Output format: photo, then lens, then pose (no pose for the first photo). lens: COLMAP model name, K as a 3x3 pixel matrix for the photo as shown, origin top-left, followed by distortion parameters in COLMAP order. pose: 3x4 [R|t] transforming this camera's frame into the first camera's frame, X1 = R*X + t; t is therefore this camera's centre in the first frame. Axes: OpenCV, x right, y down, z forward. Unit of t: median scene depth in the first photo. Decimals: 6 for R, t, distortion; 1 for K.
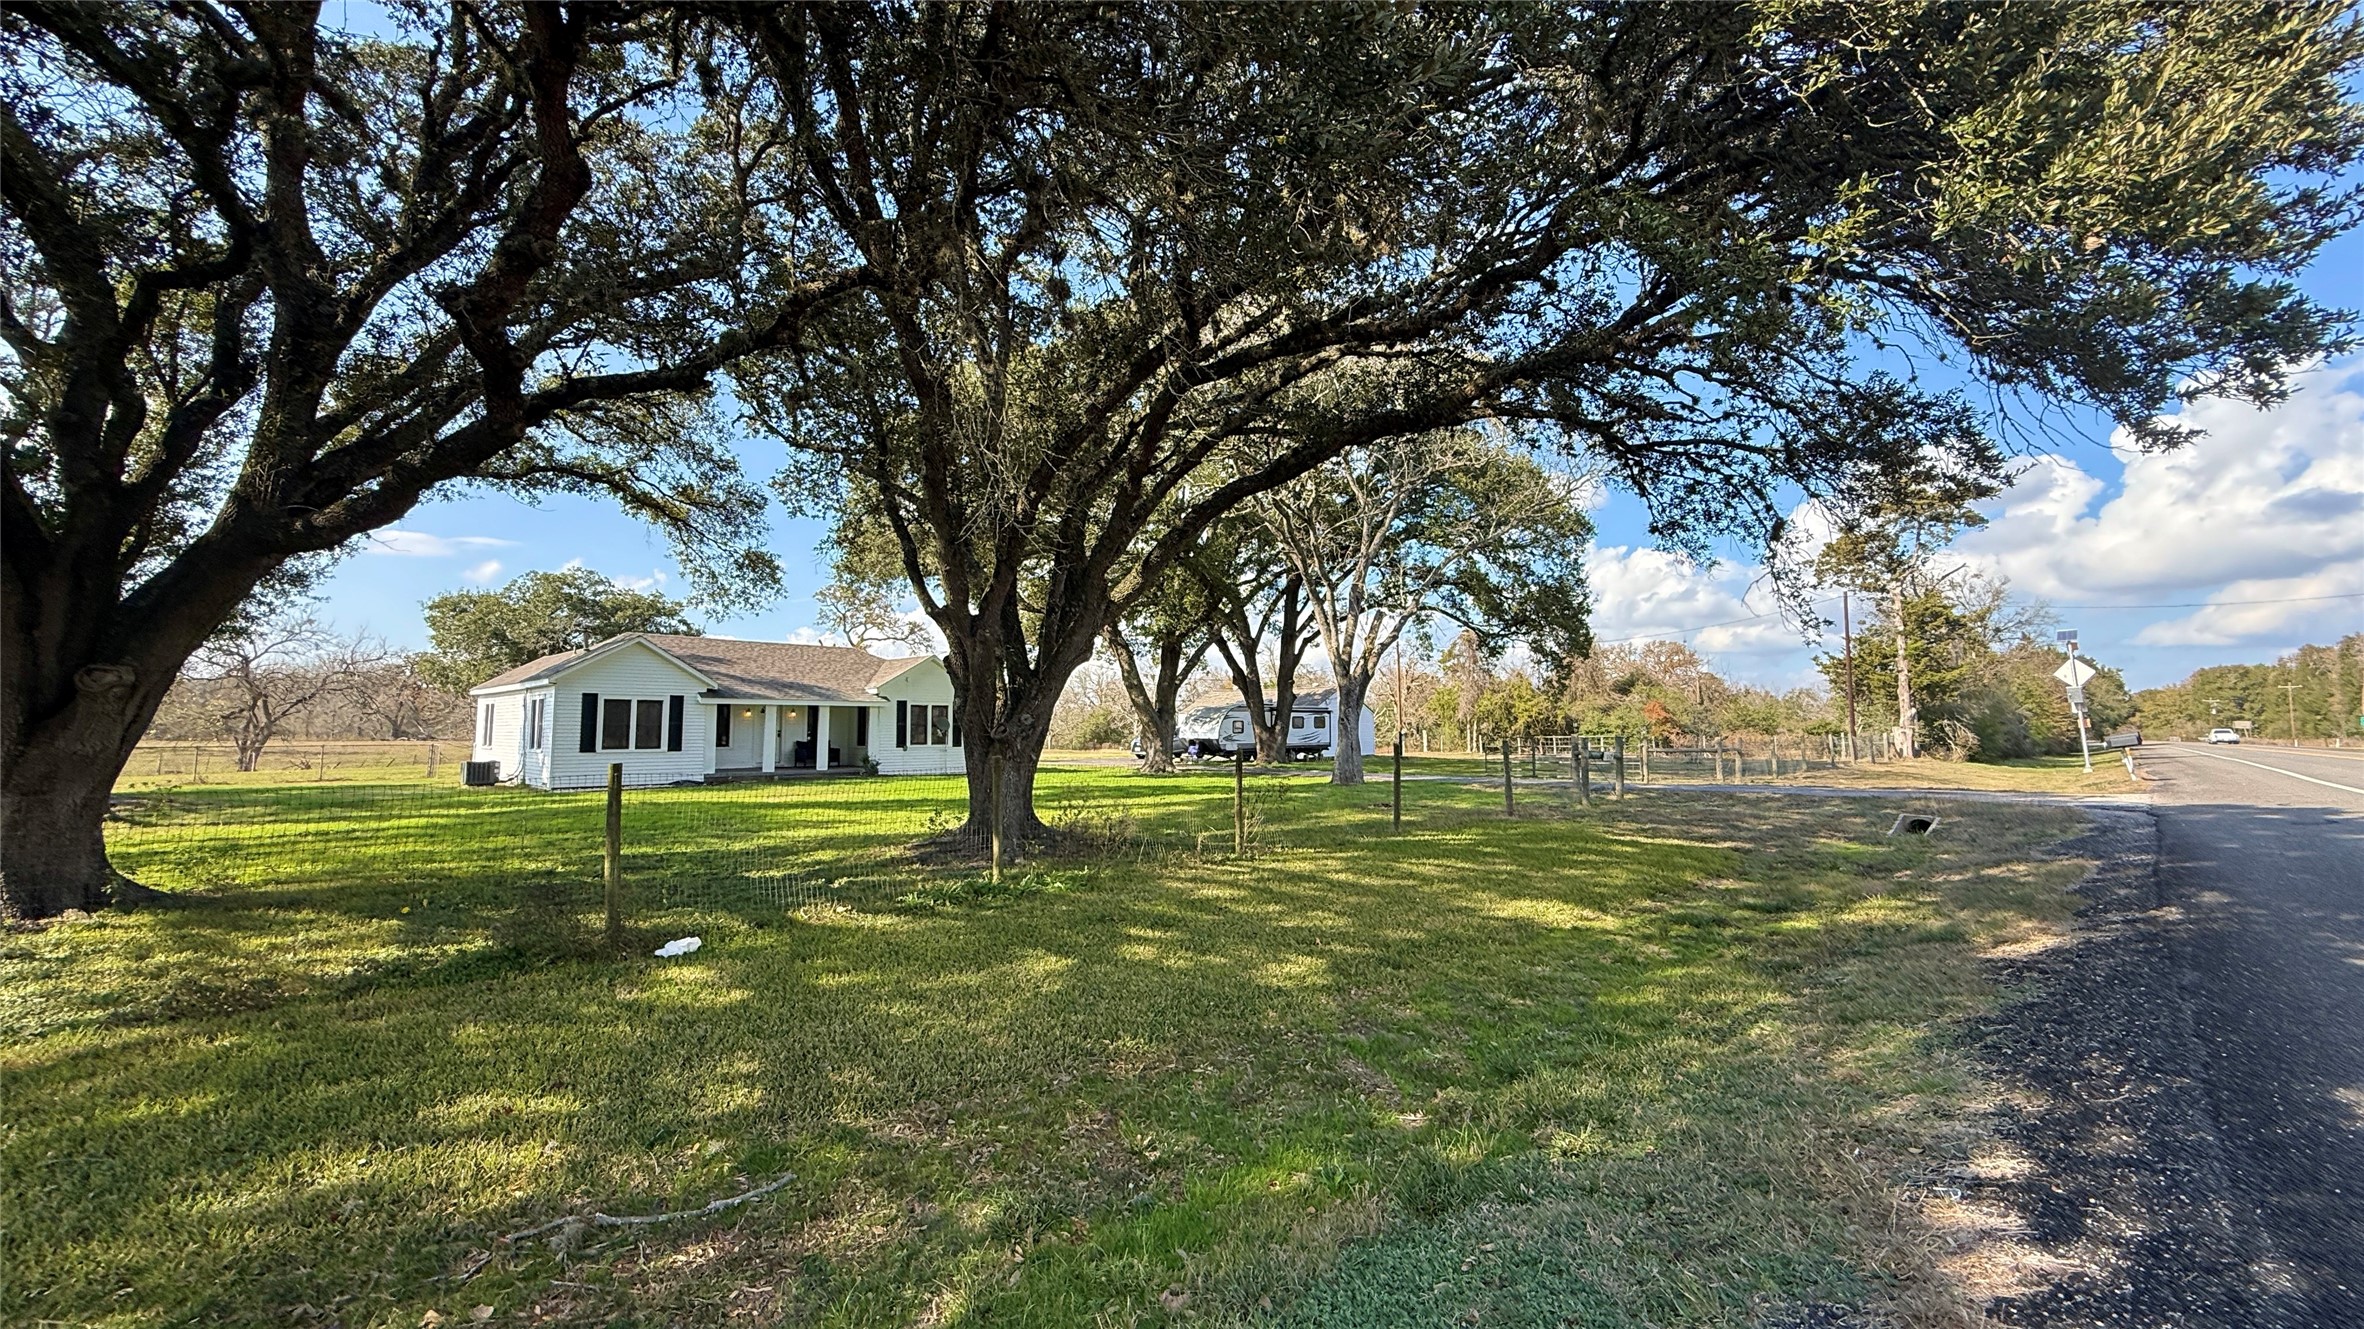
lens RADIAL K [[943.5, 0, 1182.0], [0, 943.5, 664.5], [0, 0, 1]] dist [0.003535, -0.000136]
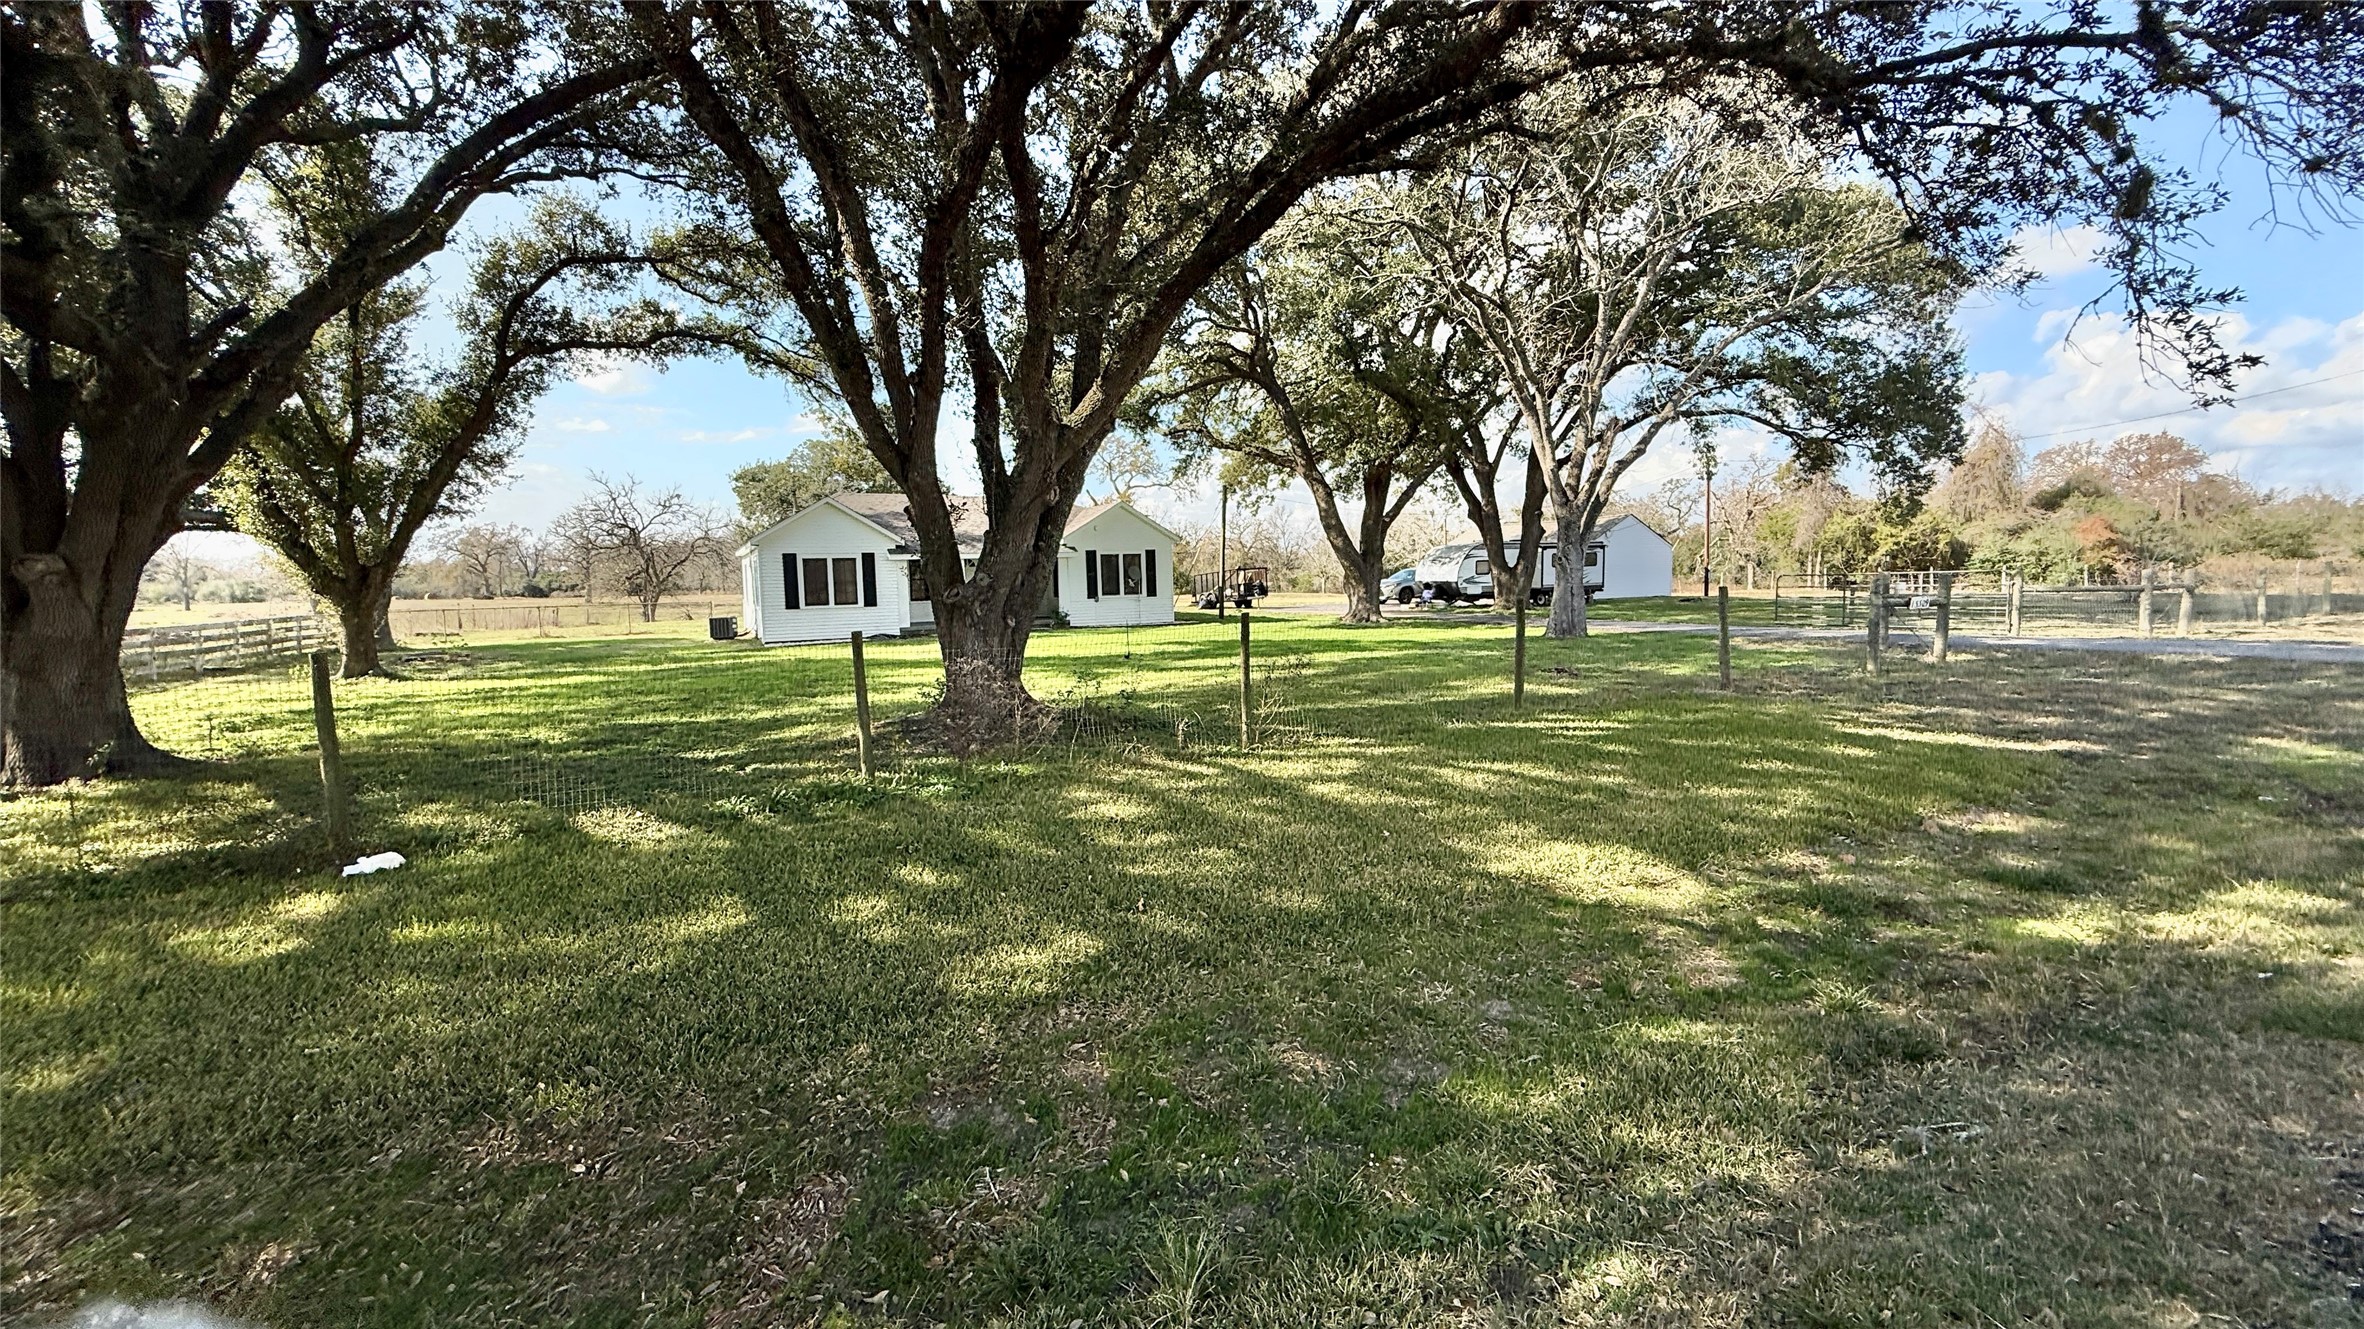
lens RADIAL K [[943.5, 0, 1182.0], [0, 943.5, 664.5], [0, 0, 1]] dist [0.003535, -0.000136]
pose [[0.947789, 0.008733, -0.318779, 0.099817], [0.044834, 0.986048, 0.160311, 0.002350], [0.315731, -0.166233, 0.934174, 0.099447]]
